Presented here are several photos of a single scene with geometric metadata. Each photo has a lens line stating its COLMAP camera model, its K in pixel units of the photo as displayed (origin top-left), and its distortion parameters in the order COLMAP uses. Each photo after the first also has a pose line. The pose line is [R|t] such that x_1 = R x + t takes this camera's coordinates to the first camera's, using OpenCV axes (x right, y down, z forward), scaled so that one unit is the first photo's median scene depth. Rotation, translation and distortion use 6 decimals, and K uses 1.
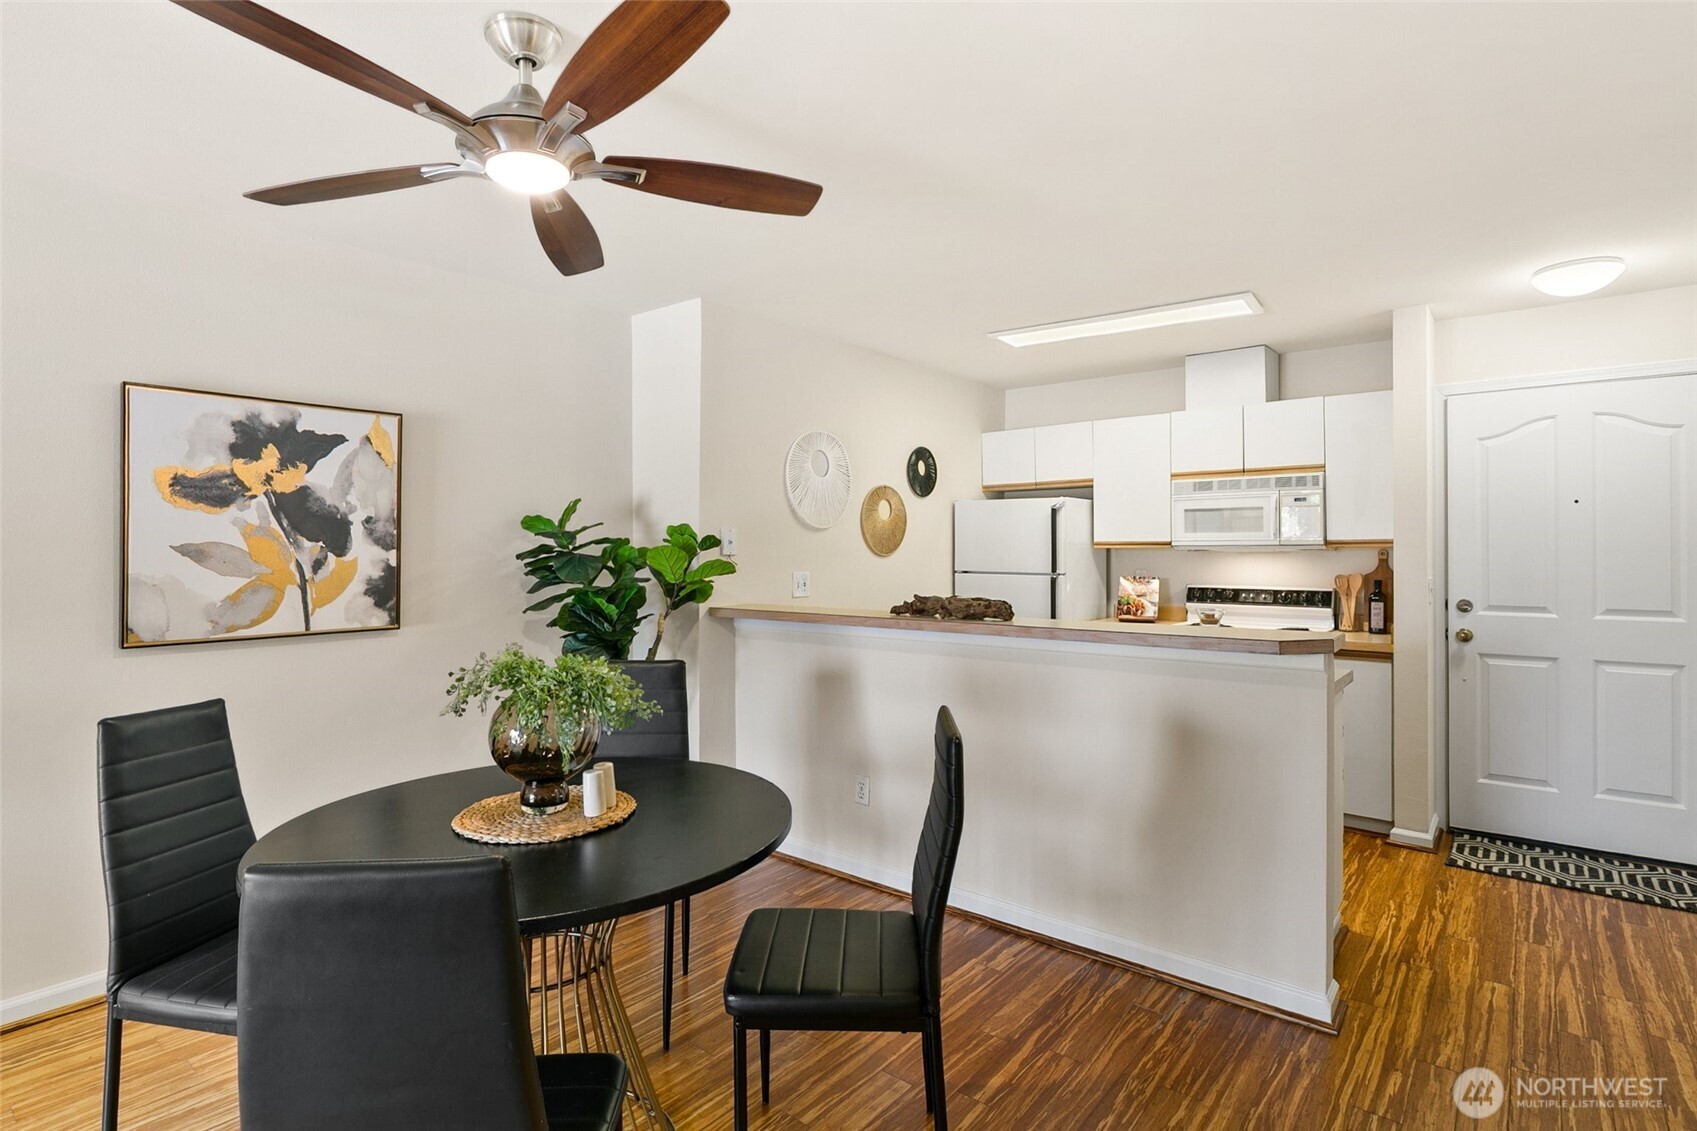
lens RADIAL K [[830.6, 0, 840.6], [0, 830.6, 539.6], [0, 0, 1]] dist [0.006772, -0.005656]
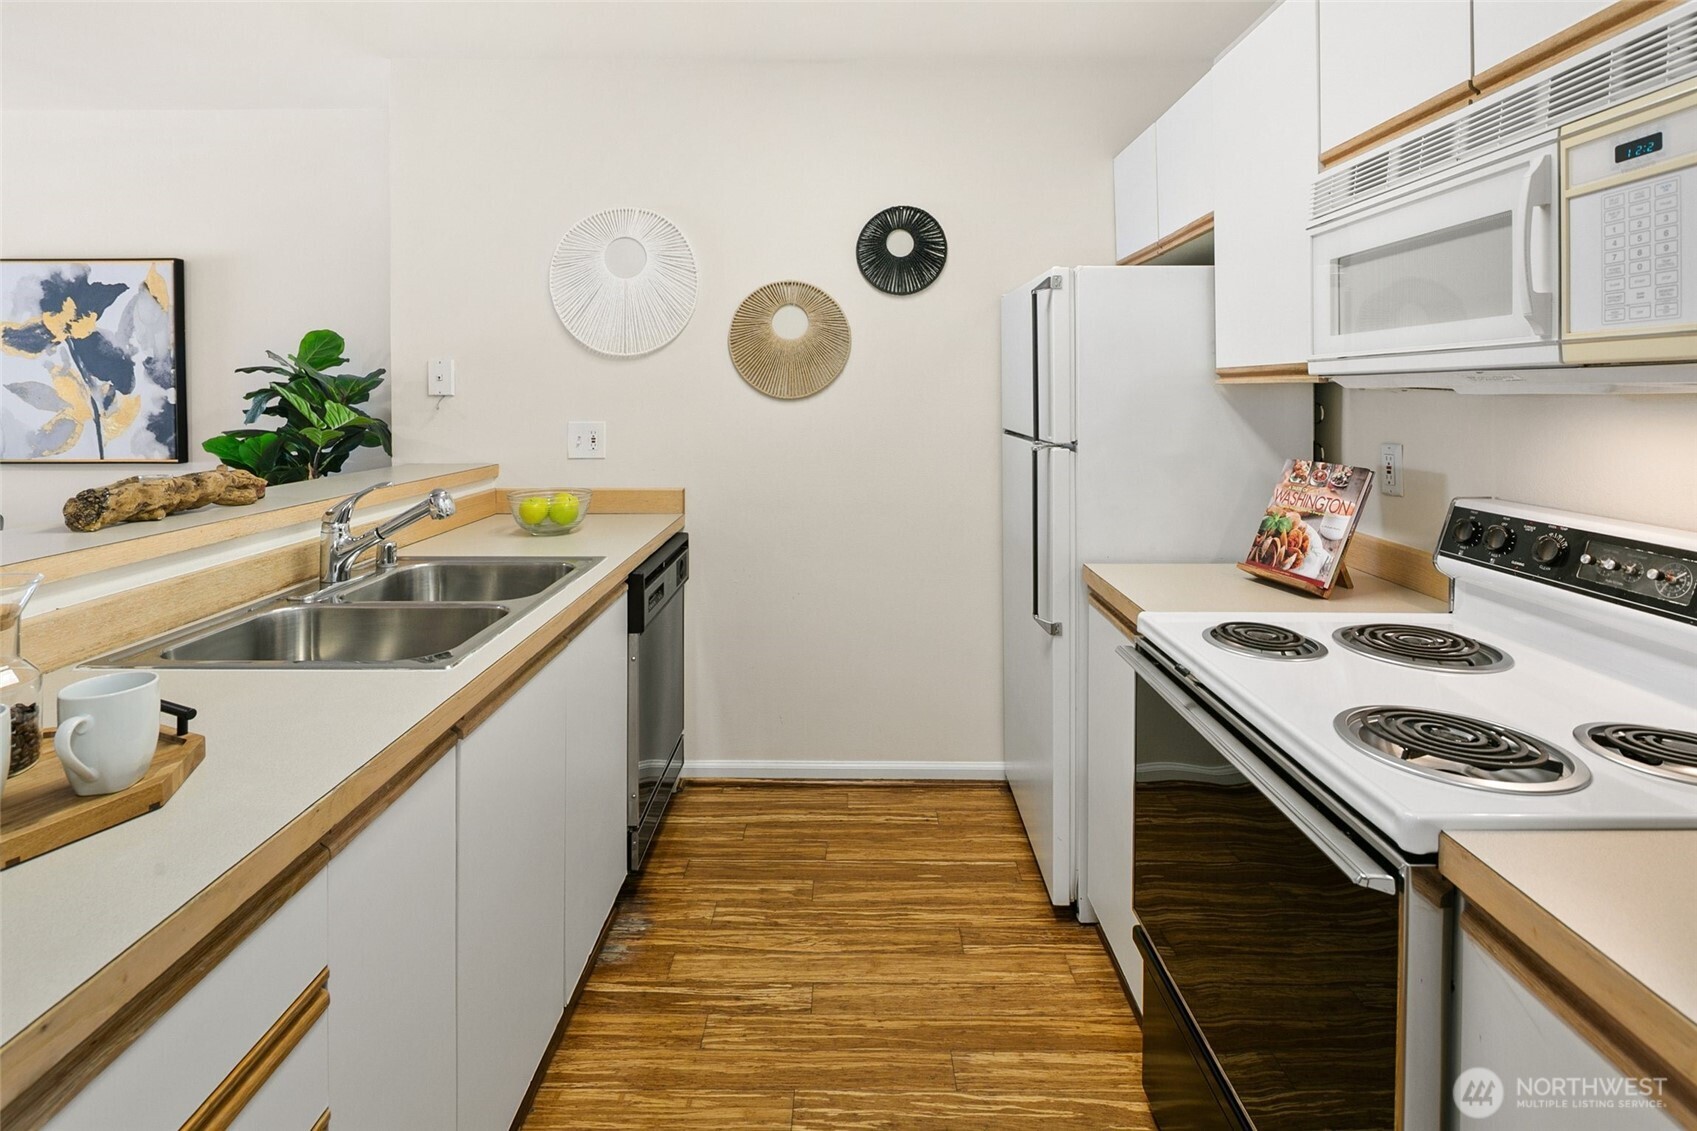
lens RADIAL K [[830.6, 0, 856.5], [0, 830.6, 392.1], [0, 0, 1]] dist [0.006772, -0.005656]
pose [[0.635005, 0.001322, -0.772507, 0.589534], [0.007563, 0.999940, 0.007927, 0.011046], [0.772471, -0.010876, 0.634957, 0.712425]]
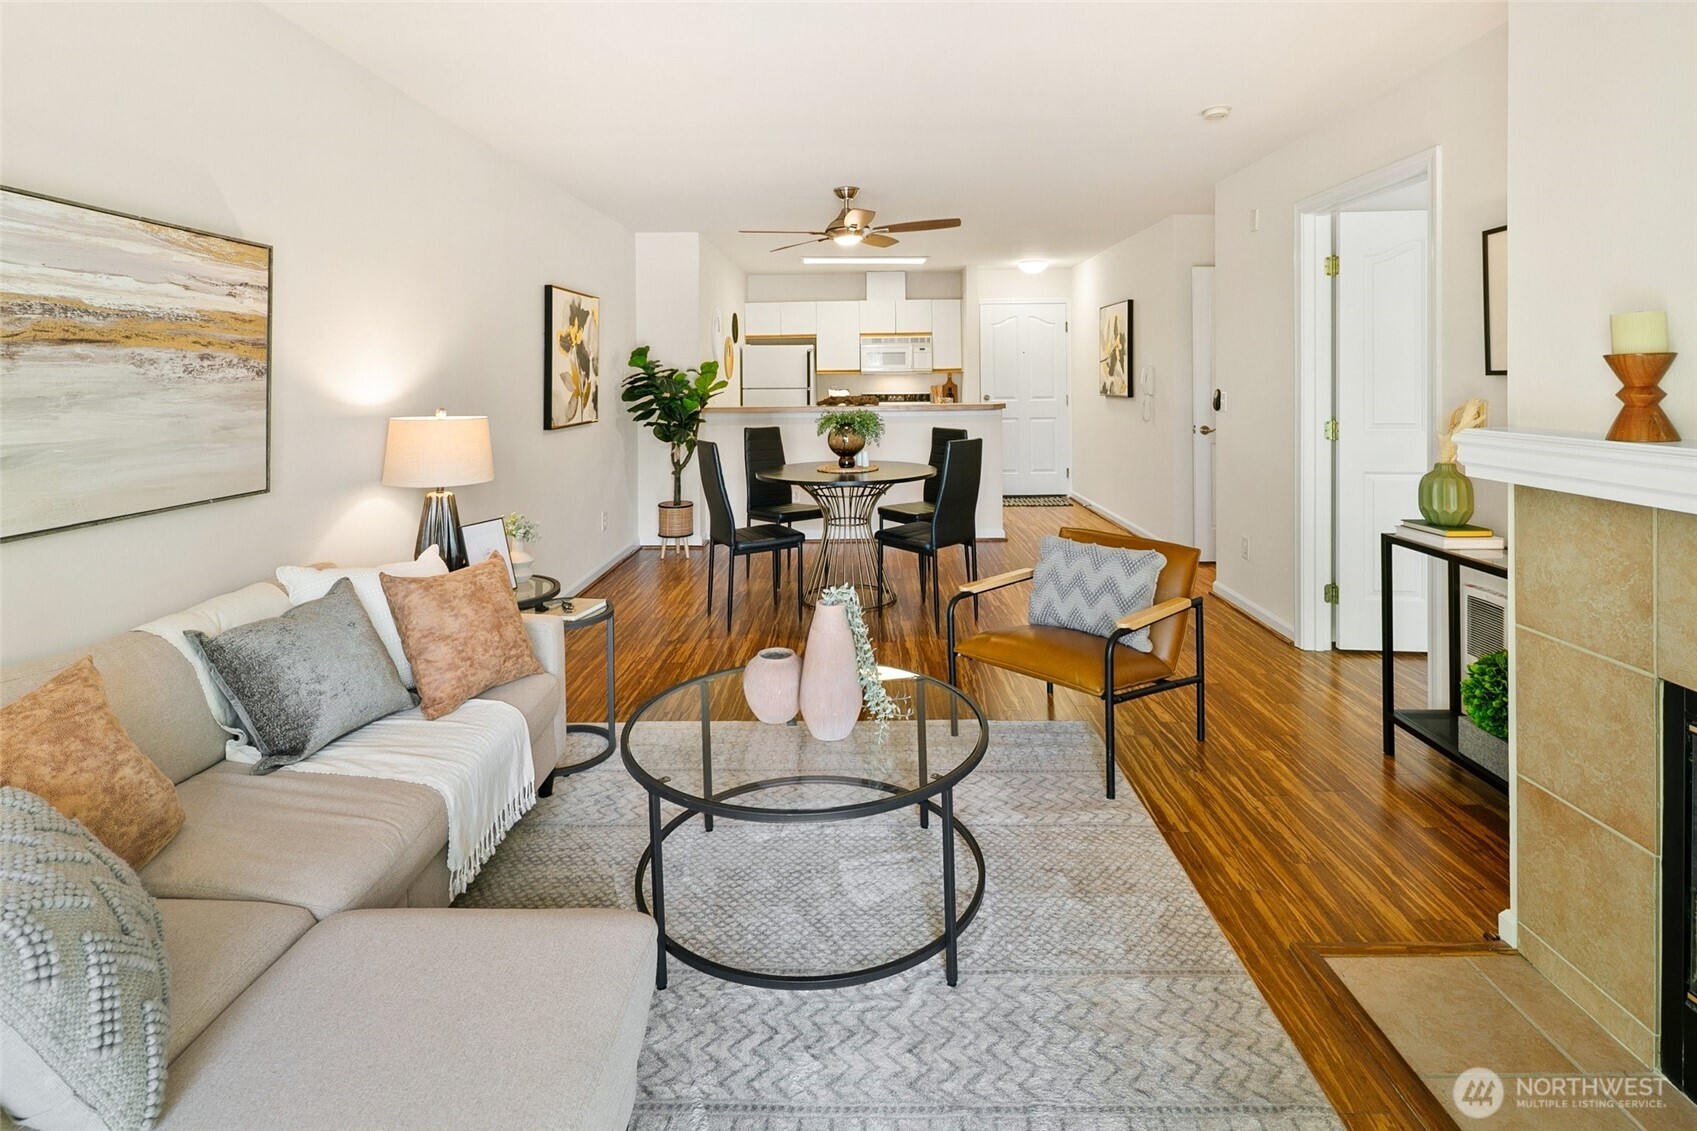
lens RADIAL K [[830.6, 0, 849.6], [0, 830.6, 376.8], [0, 0, 1]] dist [0.006772, -0.005656]
pose [[0.782470, -0.008070, 0.622635, -0.857300], [0.001321, 0.999935, 0.011301, -0.003558], [-0.622686, -0.008020, 0.782430, -0.486232]]
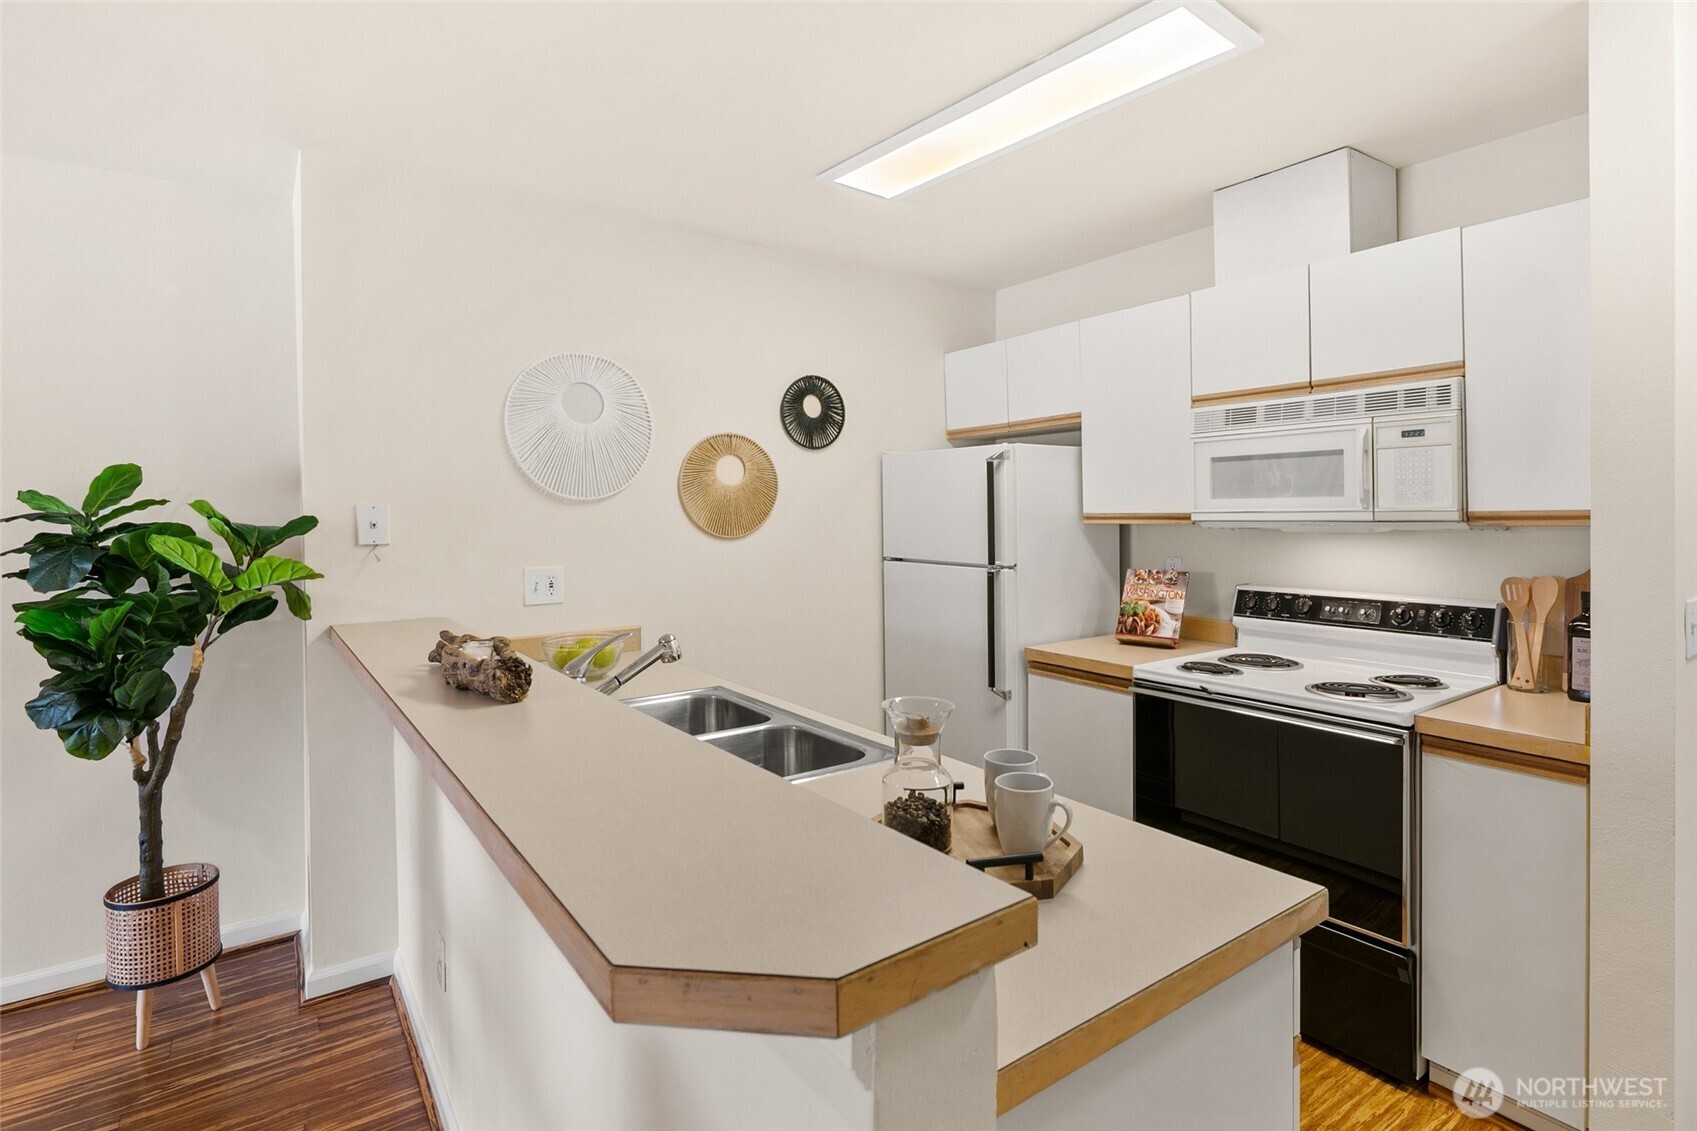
lens RADIAL K [[830.6, 0, 854.6], [0, 830.6, 514.4], [0, 0, 1]] dist [0.006772, -0.005656]
pose [[0.965274, -0.007020, -0.261145, 0.352554], [0.011633, 0.999802, 0.016124, -0.010080], [0.260980, -0.018602, 0.965165, 0.409643]]
